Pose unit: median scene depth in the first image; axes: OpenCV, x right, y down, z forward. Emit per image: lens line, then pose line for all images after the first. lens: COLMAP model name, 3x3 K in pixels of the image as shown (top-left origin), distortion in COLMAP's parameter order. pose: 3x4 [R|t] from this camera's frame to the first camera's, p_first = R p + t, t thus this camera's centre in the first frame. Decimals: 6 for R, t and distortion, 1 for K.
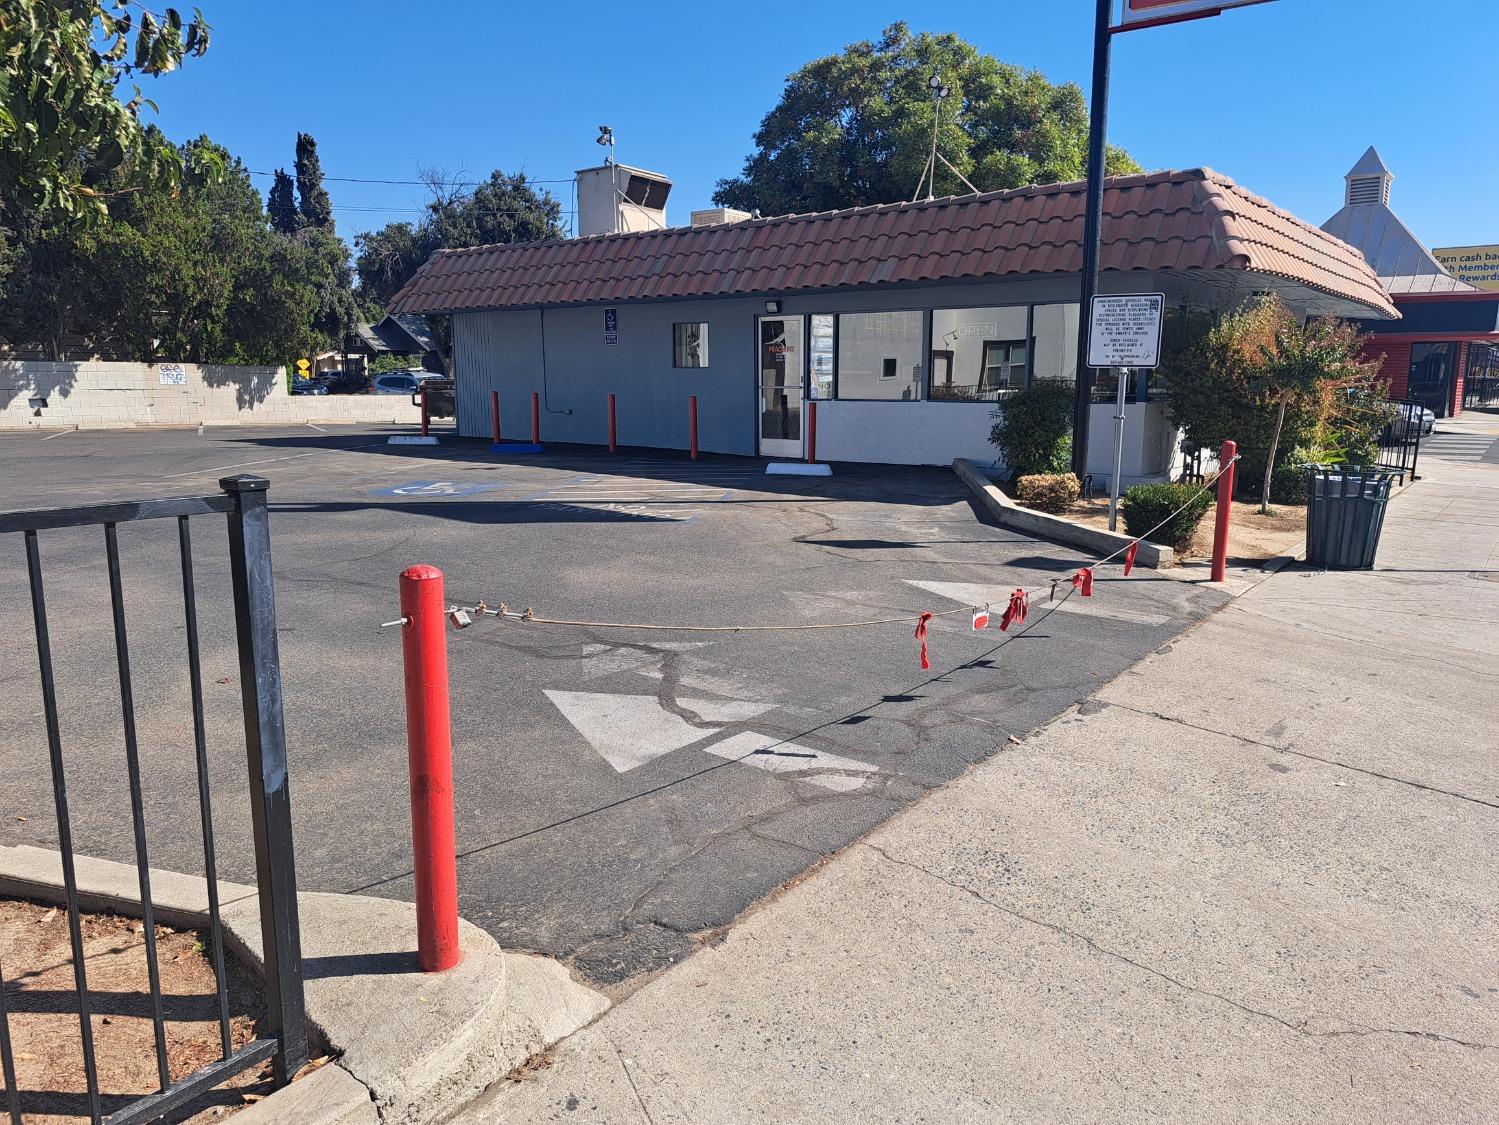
lens RADIAL K [[1081.0, 0, 776.3], [0, 1081.0, 560.6], [0, 0, 1]] dist [0.087133, -0.080138]
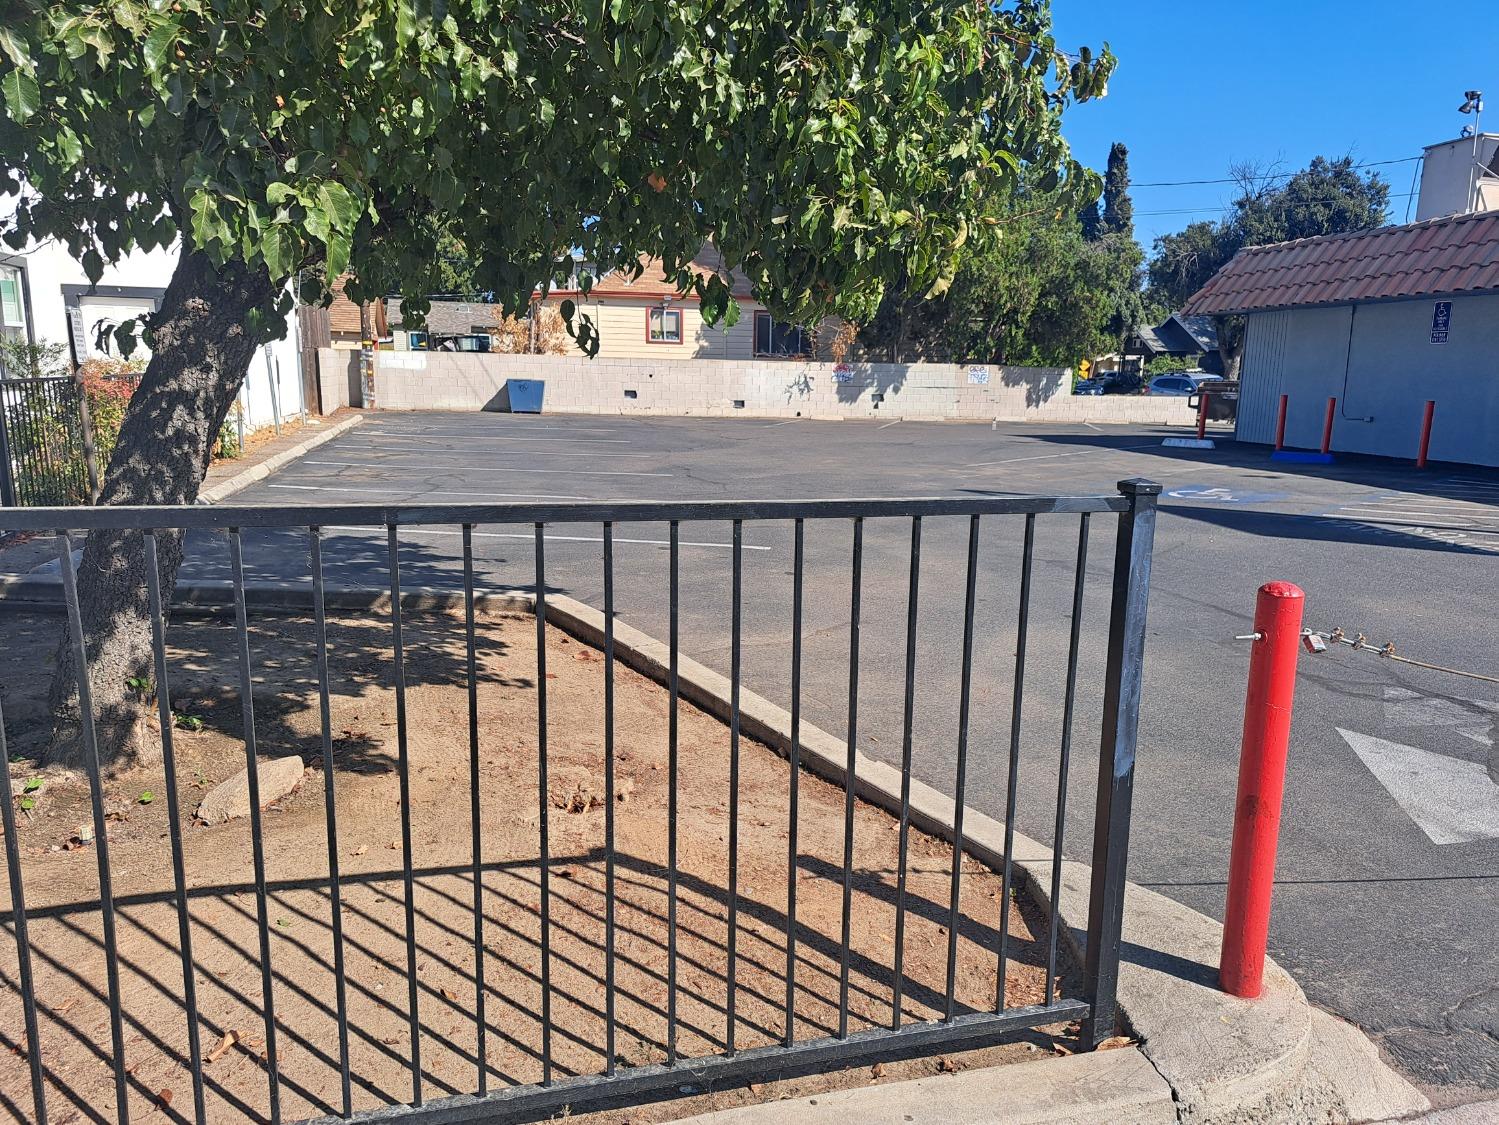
lens RADIAL K [[1081.0, 0, 776.3], [0, 1081.0, 560.6], [0, 0, 1]] dist [0.087133, -0.080138]
pose [[0.786774, 0.122103, -0.605043, -0.013051], [-0.122318, 0.991641, 0.041065, 0.000035], [0.605000, 0.041698, 0.795133, -0.006291]]
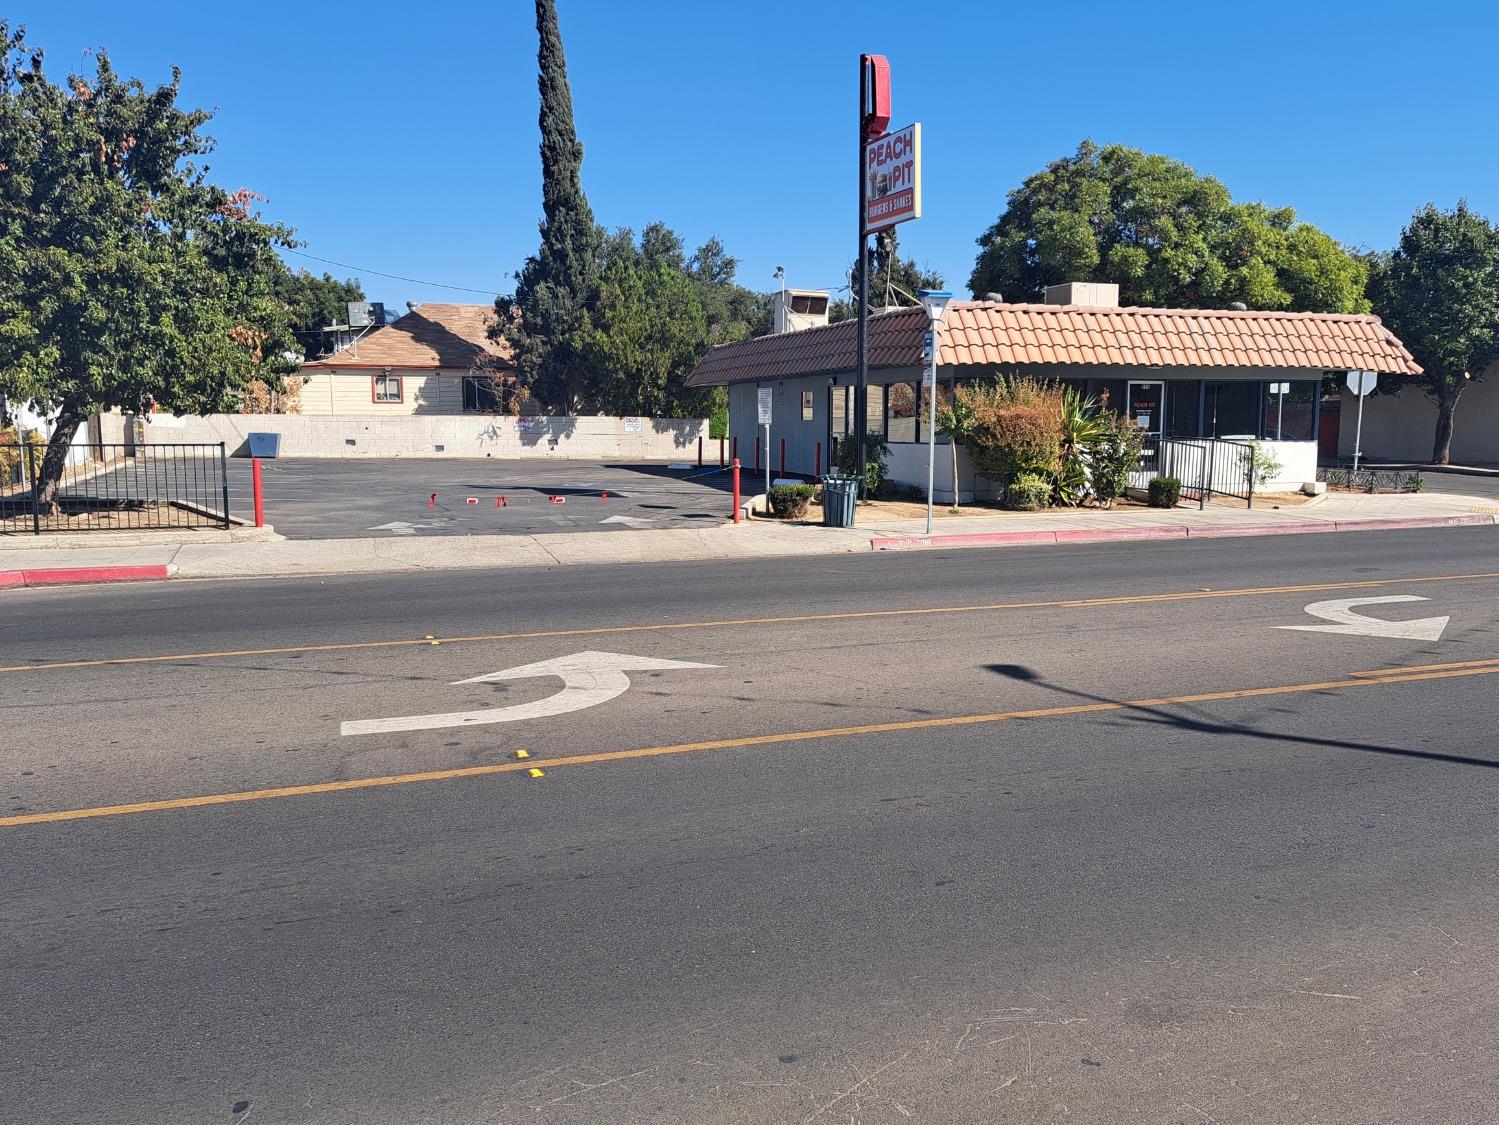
lens RADIAL K [[1178.2, 0, 796.3], [0, 1178.2, 561.8], [0, 0, 1]] dist [0.234589, -0.523855]
pose [[0.851467, 0.060954, -0.520854, 0.557367], [-0.086142, 0.995987, -0.024264, 0.044251], [0.517285, 0.065528, 0.853301, -0.294115]]
